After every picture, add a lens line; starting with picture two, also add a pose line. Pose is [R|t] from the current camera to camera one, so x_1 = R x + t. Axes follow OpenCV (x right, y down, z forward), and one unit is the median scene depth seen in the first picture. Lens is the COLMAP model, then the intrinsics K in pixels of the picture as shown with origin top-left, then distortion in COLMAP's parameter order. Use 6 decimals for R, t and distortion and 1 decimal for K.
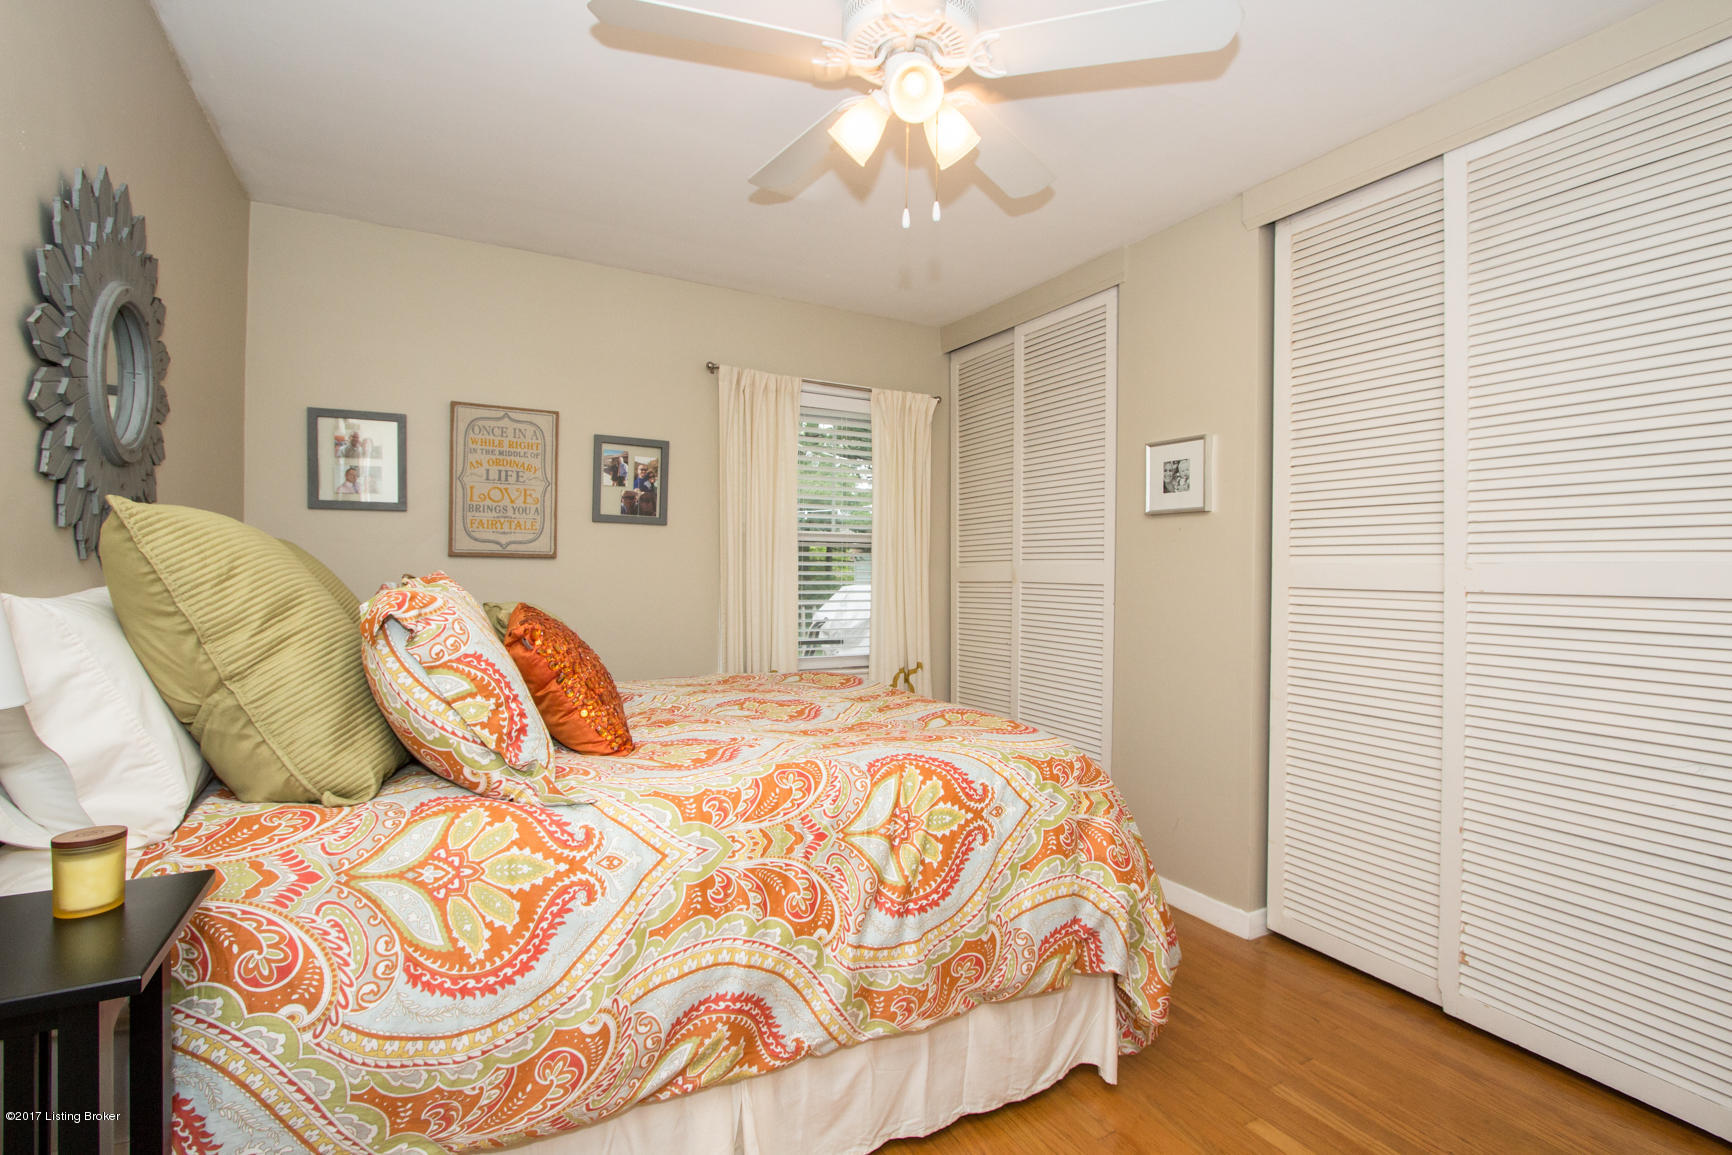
lens RADIAL K [[792.0, 0, 857.2], [0, 792.0, 568.8], [0, 0, 1]] dist [-0.015253, 0.001344]
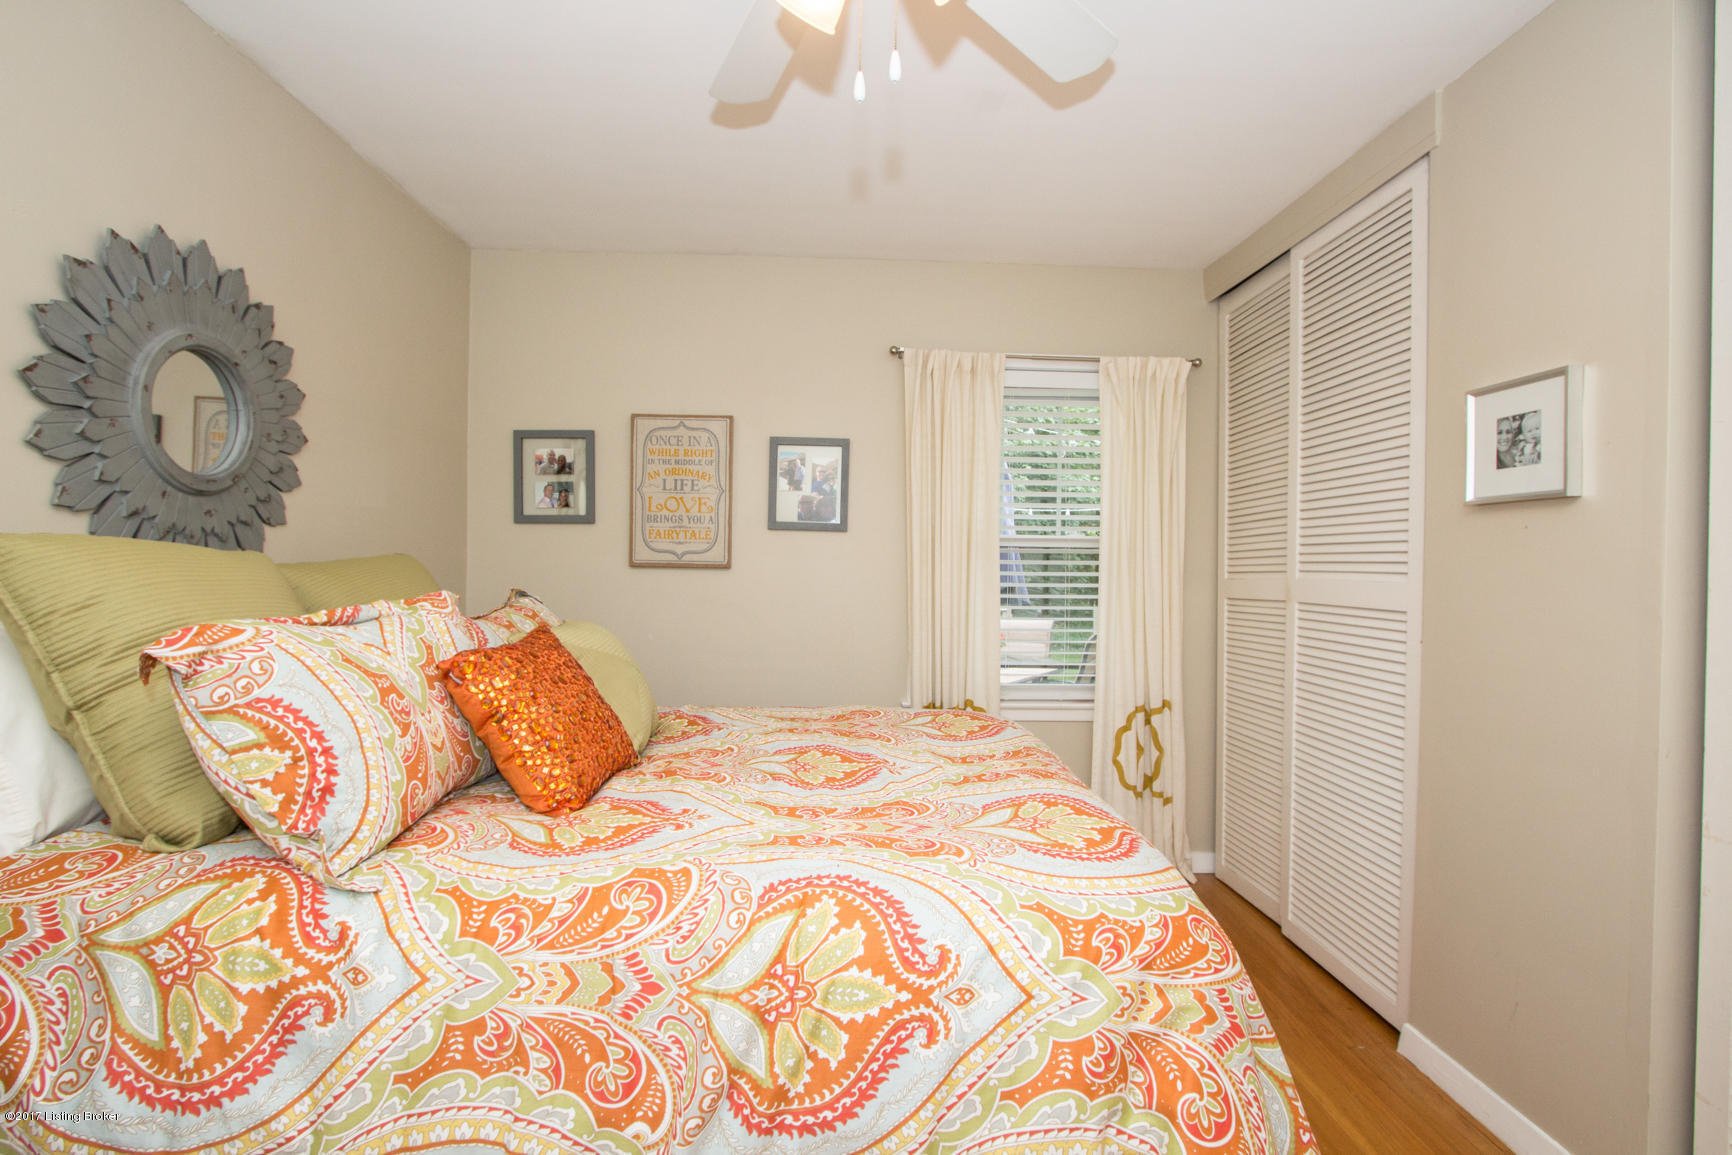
lens RADIAL K [[792.0, 0, 857.2], [0, 792.0, 568.8], [0, 0, 1]] dist [-0.015253, 0.001344]
pose [[0.895301, 0.004735, -0.445436, 0.400694], [-0.004035, 0.999989, 0.002519, -0.033013], [0.445443, -0.000458, 0.895310, 0.430705]]
